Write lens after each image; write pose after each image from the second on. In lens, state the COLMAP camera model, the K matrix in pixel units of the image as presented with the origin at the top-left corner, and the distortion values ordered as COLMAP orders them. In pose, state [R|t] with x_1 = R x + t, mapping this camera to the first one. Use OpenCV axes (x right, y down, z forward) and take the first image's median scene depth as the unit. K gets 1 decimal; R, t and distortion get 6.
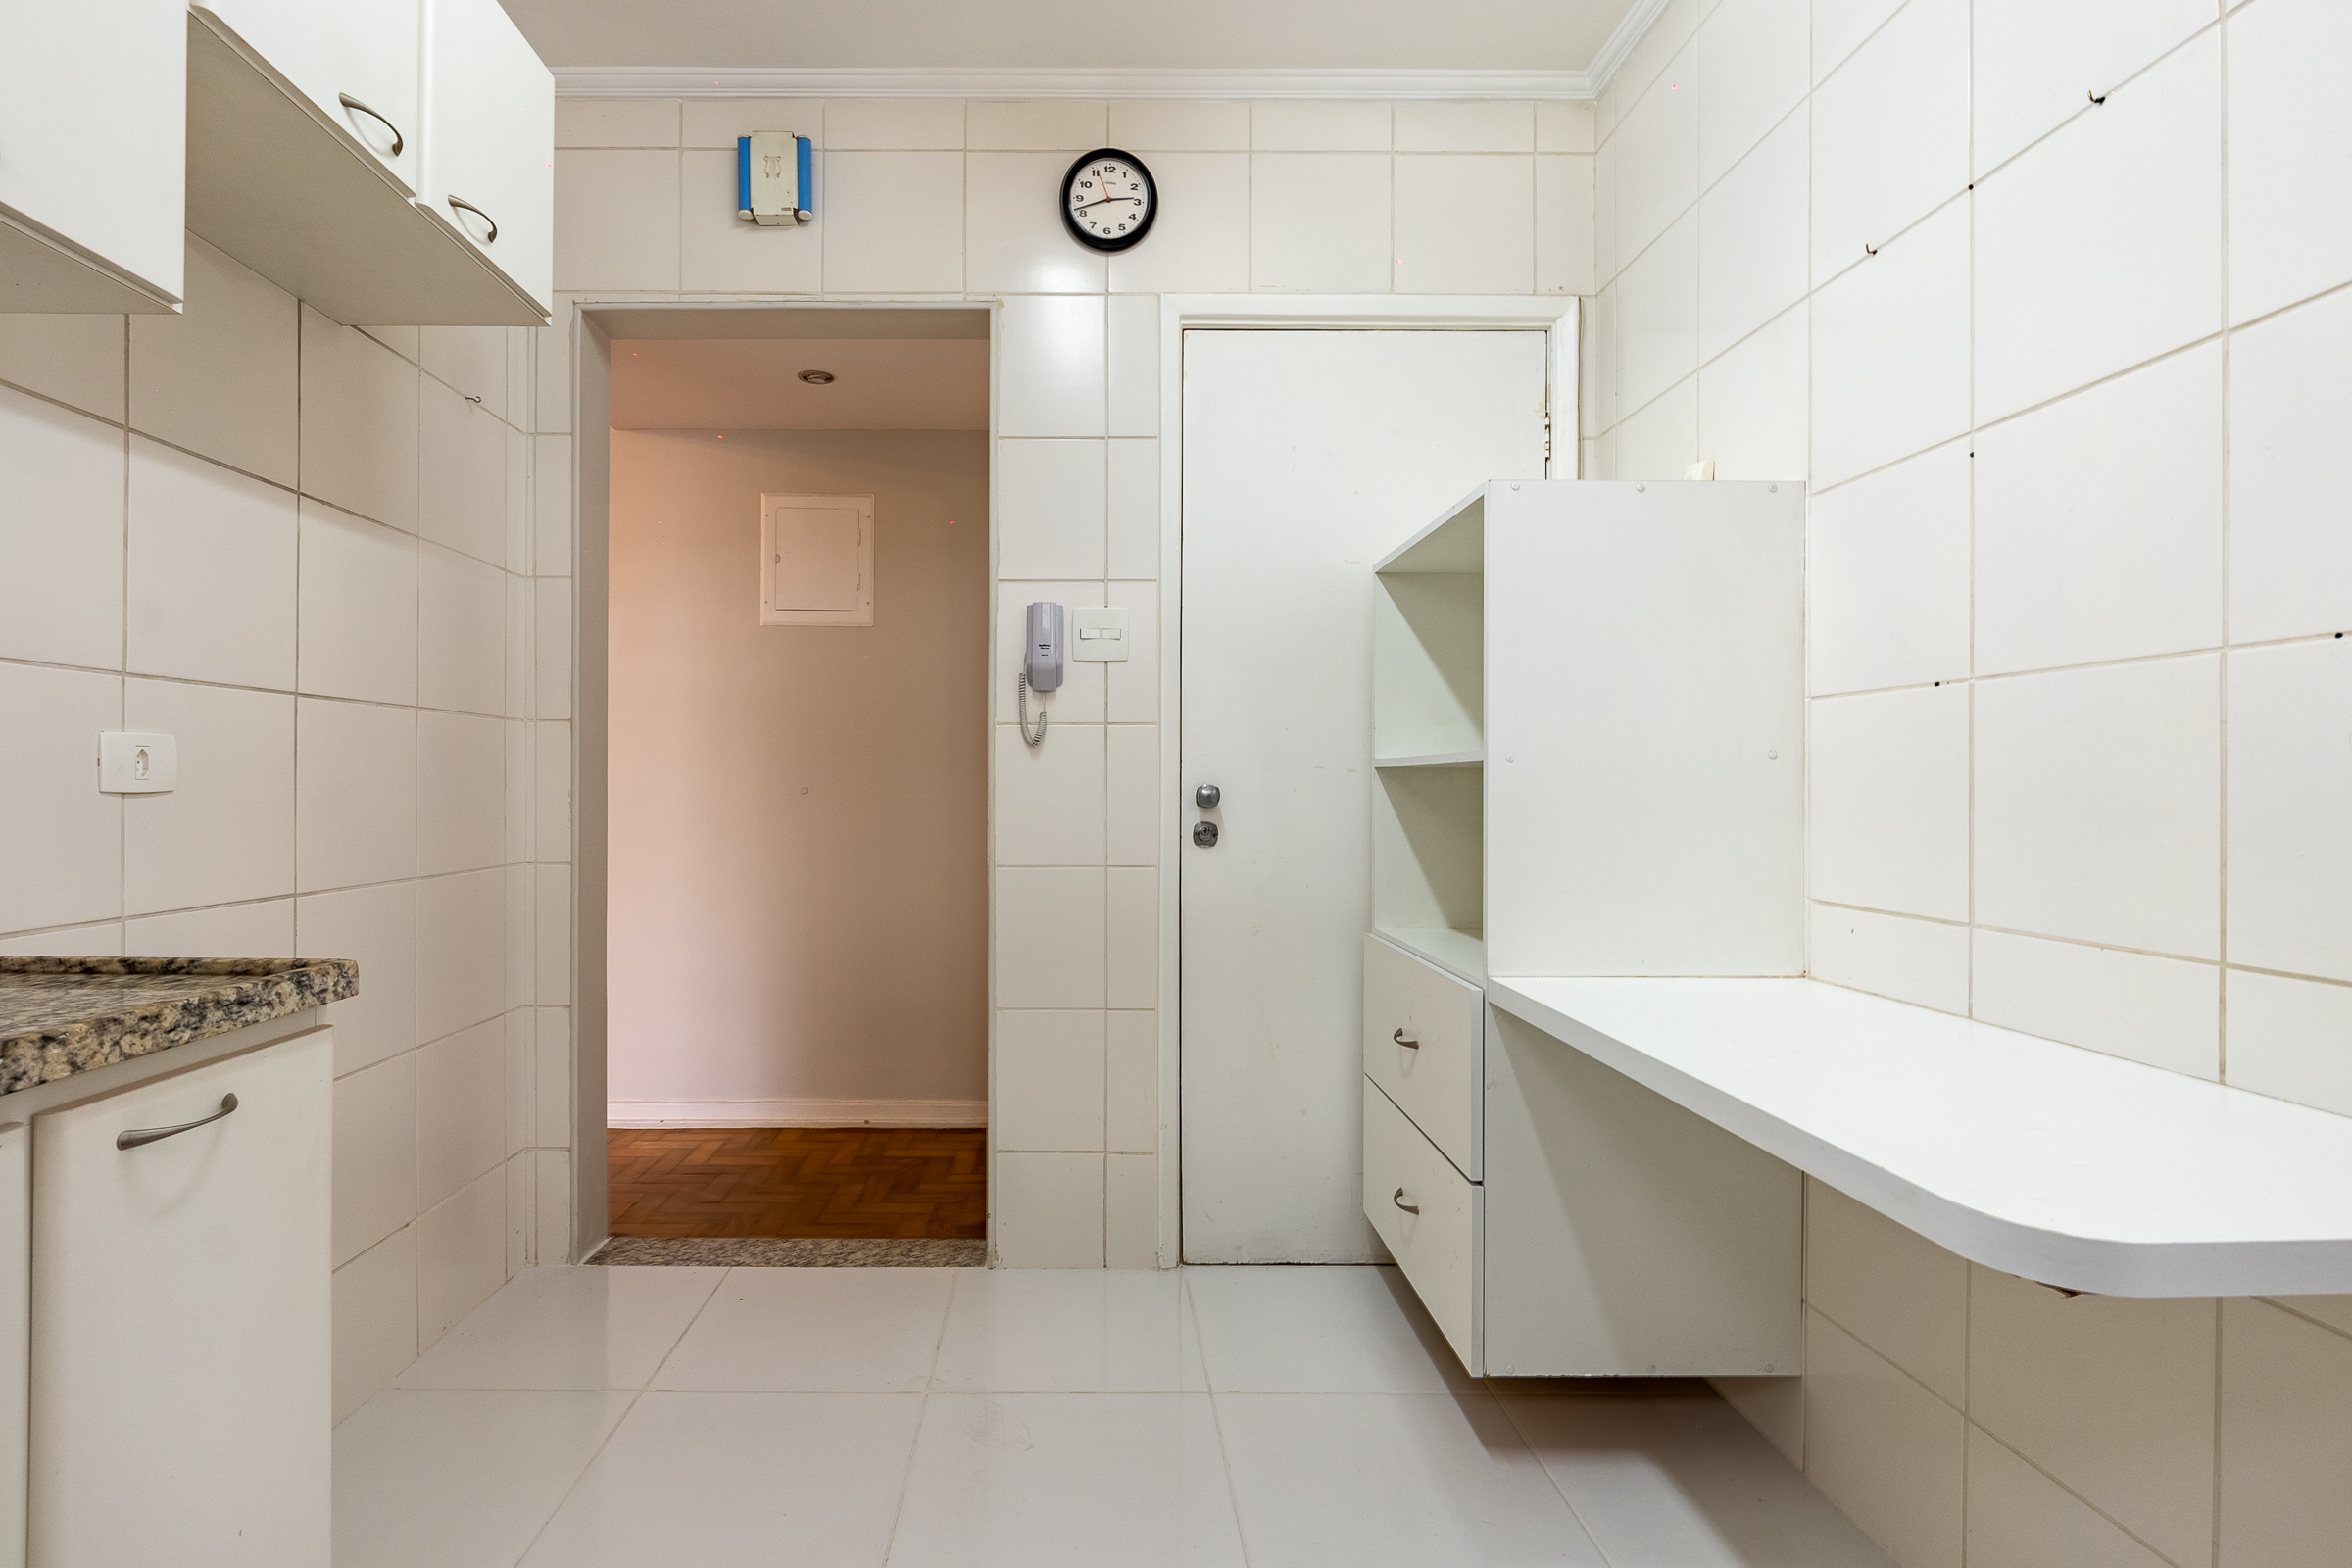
lens RADIAL K [[1081.1, 0, 1165.4], [0, 1081.1, 790.7], [0, 0, 1]] dist [-0.008294, 0.000518]
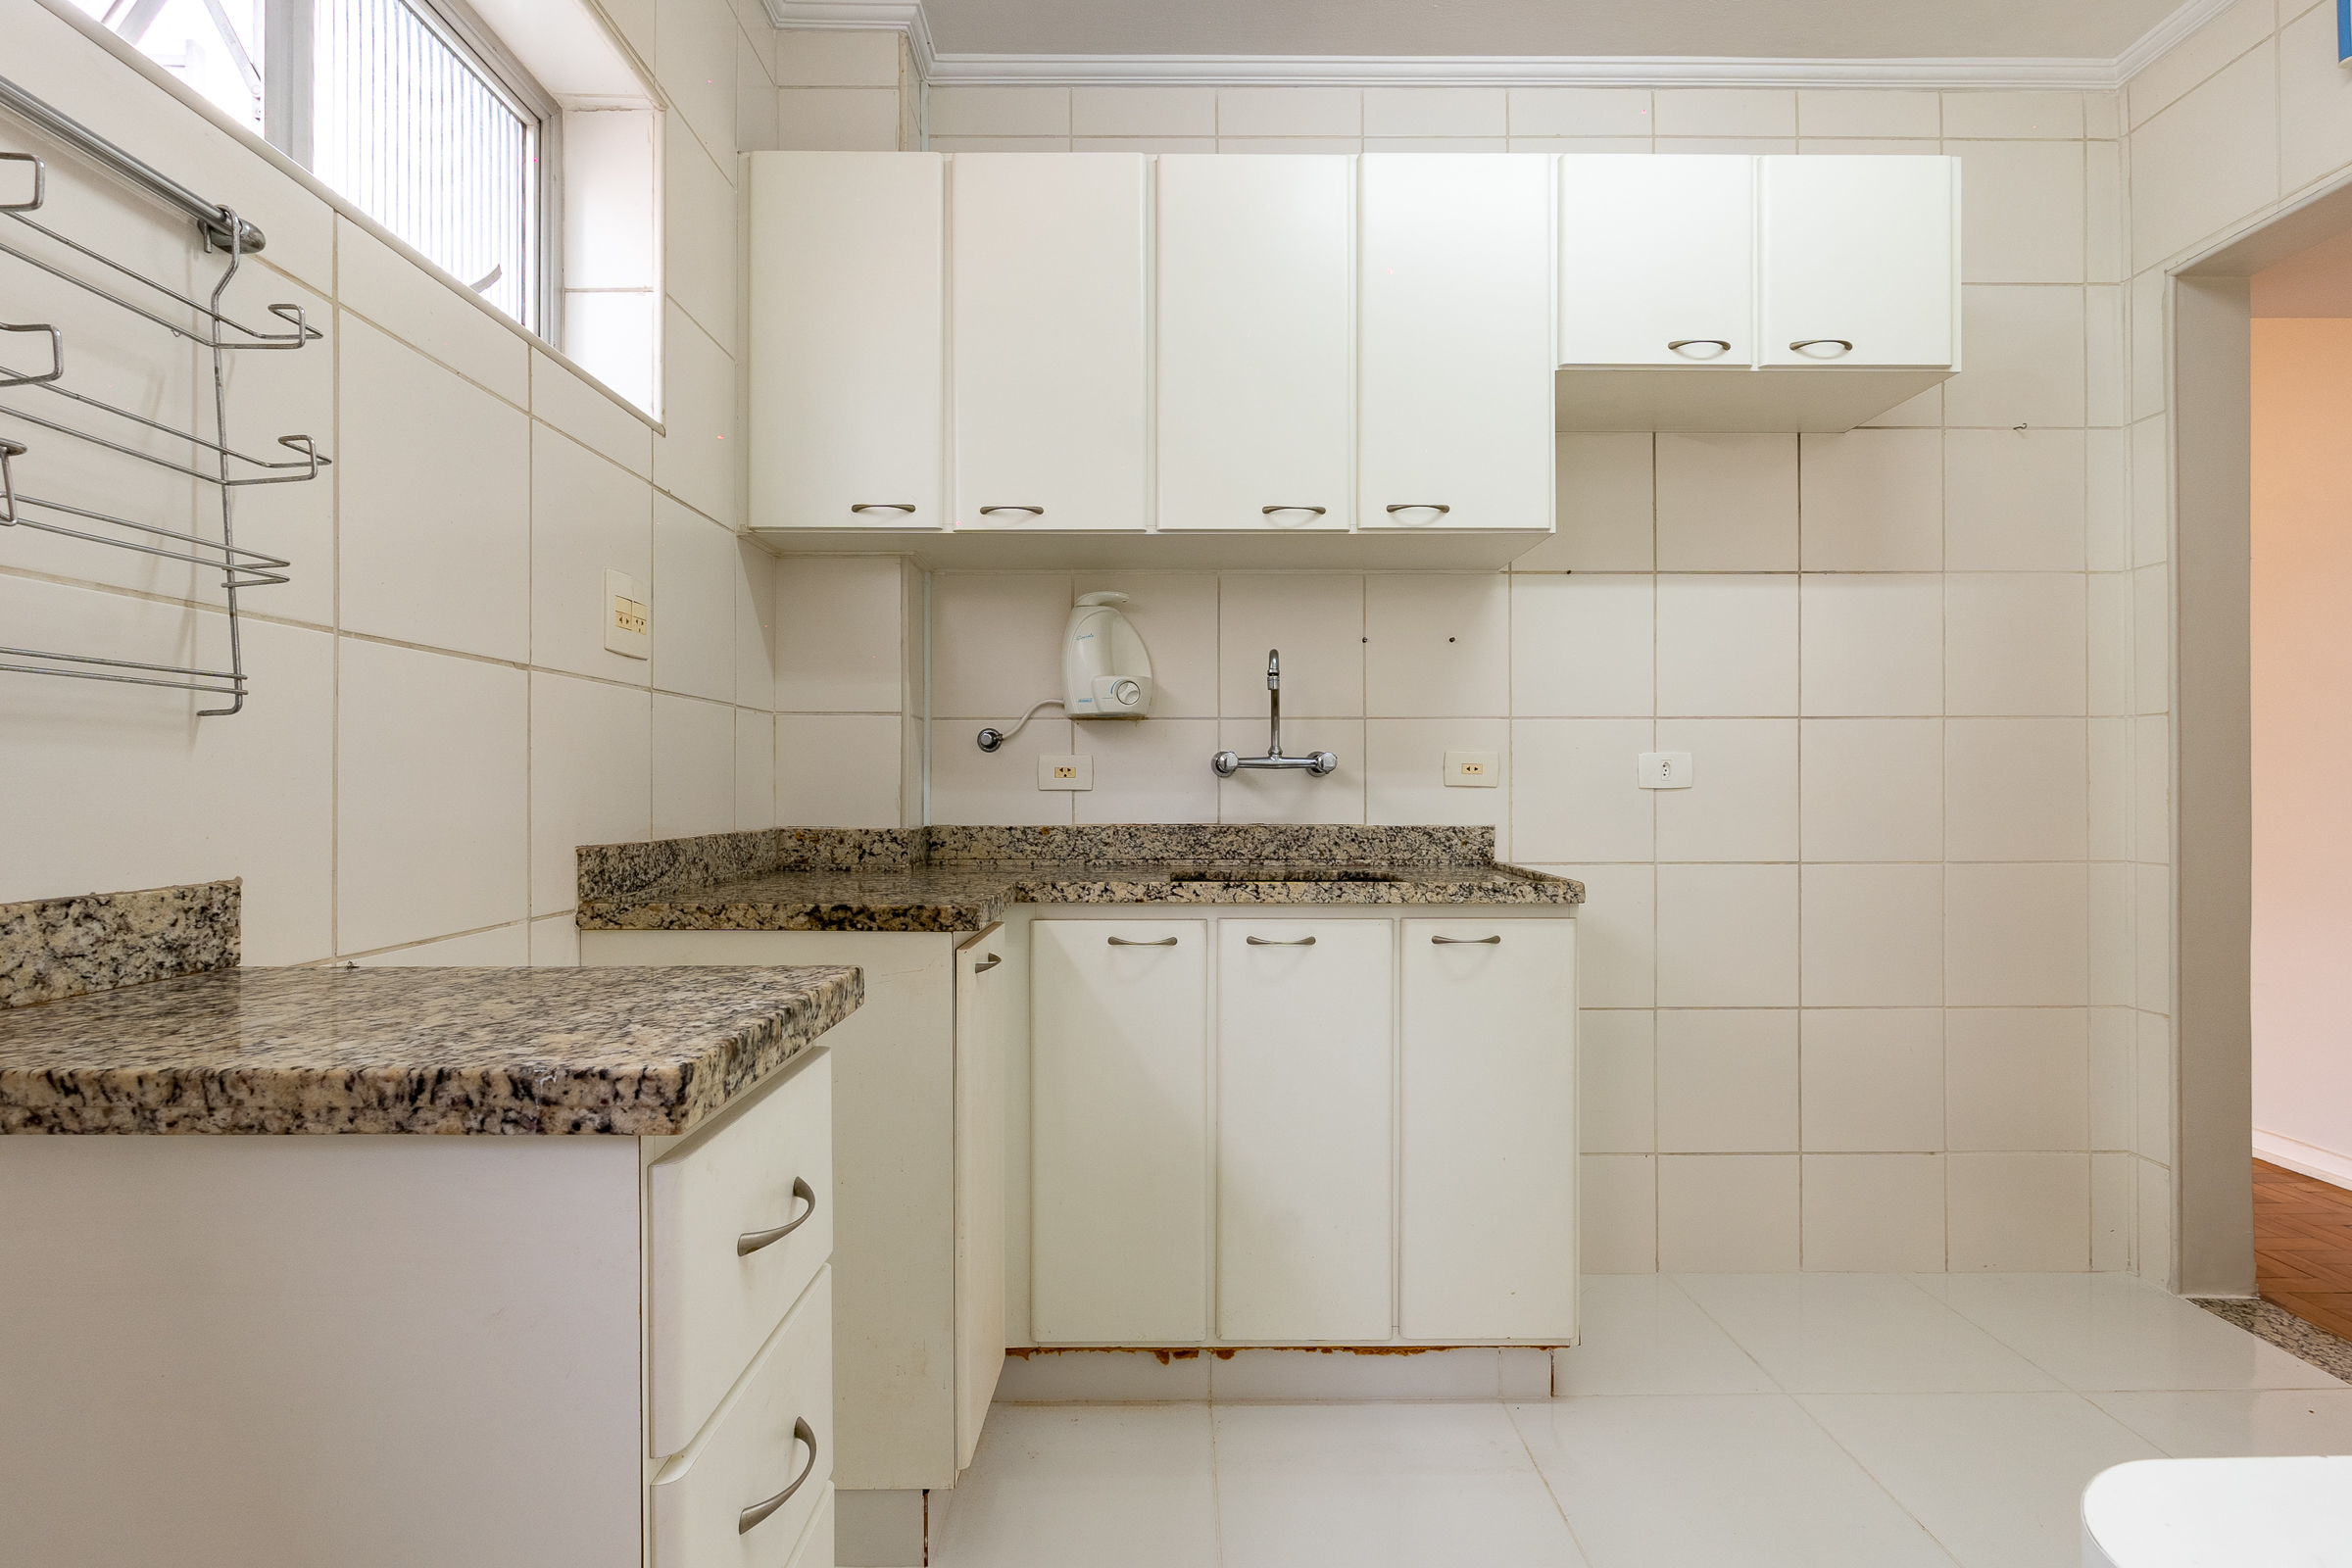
lens RADIAL K [[1081.1, 0, 1168.7], [0, 1081.1, 788.0], [0, 0, 1]] dist [-0.008294, 0.000518]
pose [[0.007307, -0.000280, -0.999973, 0.603220], [-0.001125, 0.999999, -0.000288, 0.002052], [0.999973, 0.001127, 0.007307, 0.186419]]
